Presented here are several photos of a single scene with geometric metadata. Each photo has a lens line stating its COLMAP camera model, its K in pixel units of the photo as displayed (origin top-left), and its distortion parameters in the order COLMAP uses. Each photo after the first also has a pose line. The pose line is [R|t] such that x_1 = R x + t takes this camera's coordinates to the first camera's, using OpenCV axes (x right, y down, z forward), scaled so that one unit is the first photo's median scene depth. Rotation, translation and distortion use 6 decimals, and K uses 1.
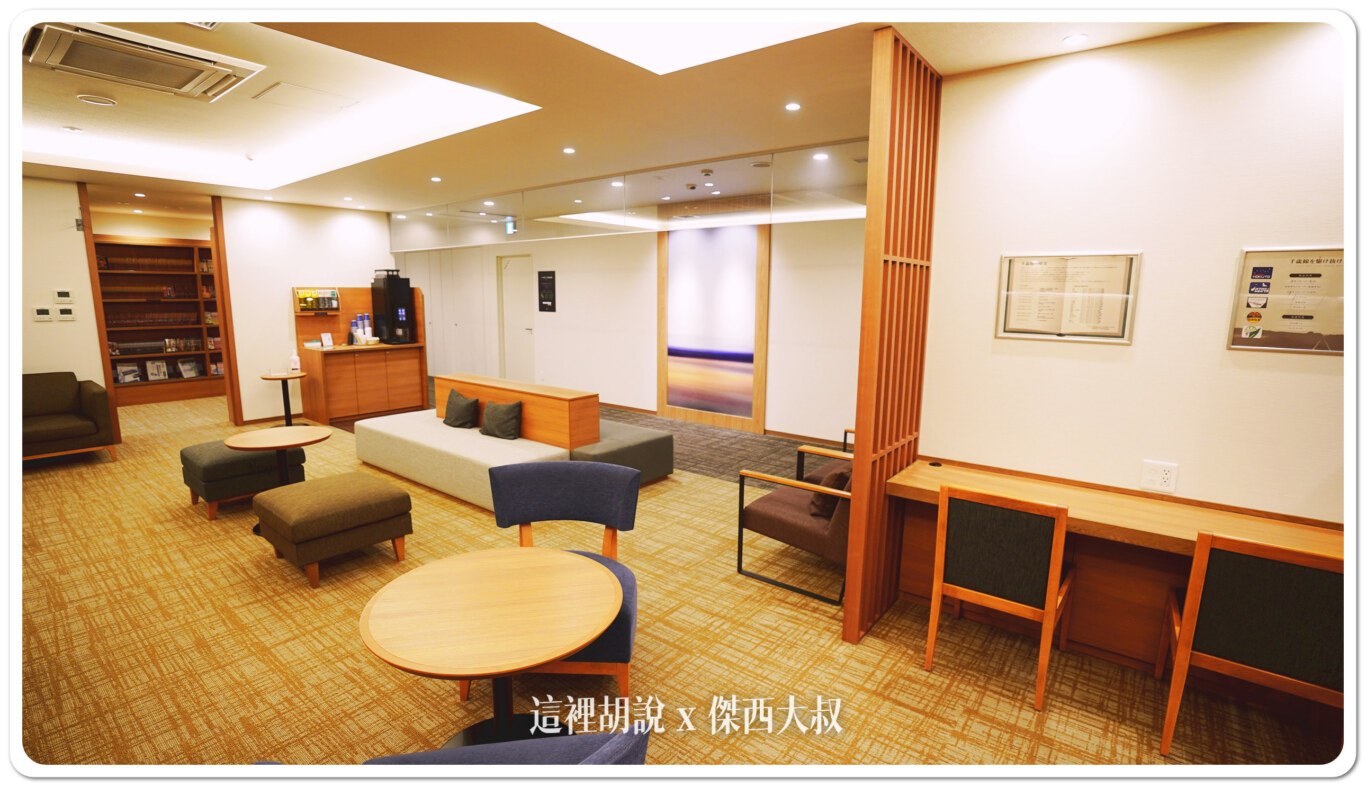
lens RADIAL K [[619.4, 0, 677.7], [0, 619.4, 394.0], [0, 0, 1]] dist [-0.035510, 0.000562]
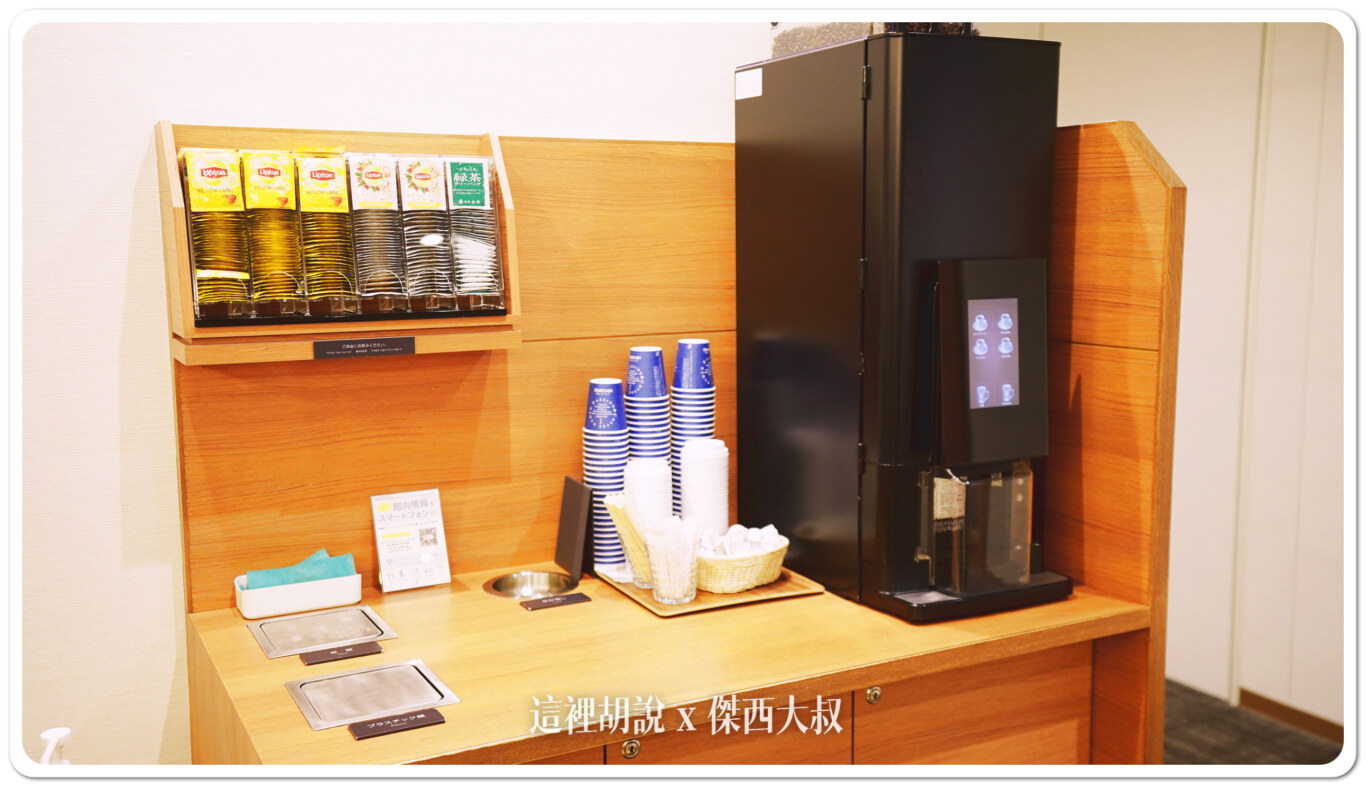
lens RADIAL K [[1278.9, 0, 684.6], [0, 1278.9, 394.6], [0, 0, 1]] dist [0.018234, 0.000000]
pose [[0.915888, 0.035483, -0.399864, -0.405346], [-0.051476, 0.998244, -0.029326, -0.112251], [0.398121, 0.047443, 0.916105, 0.759069]]
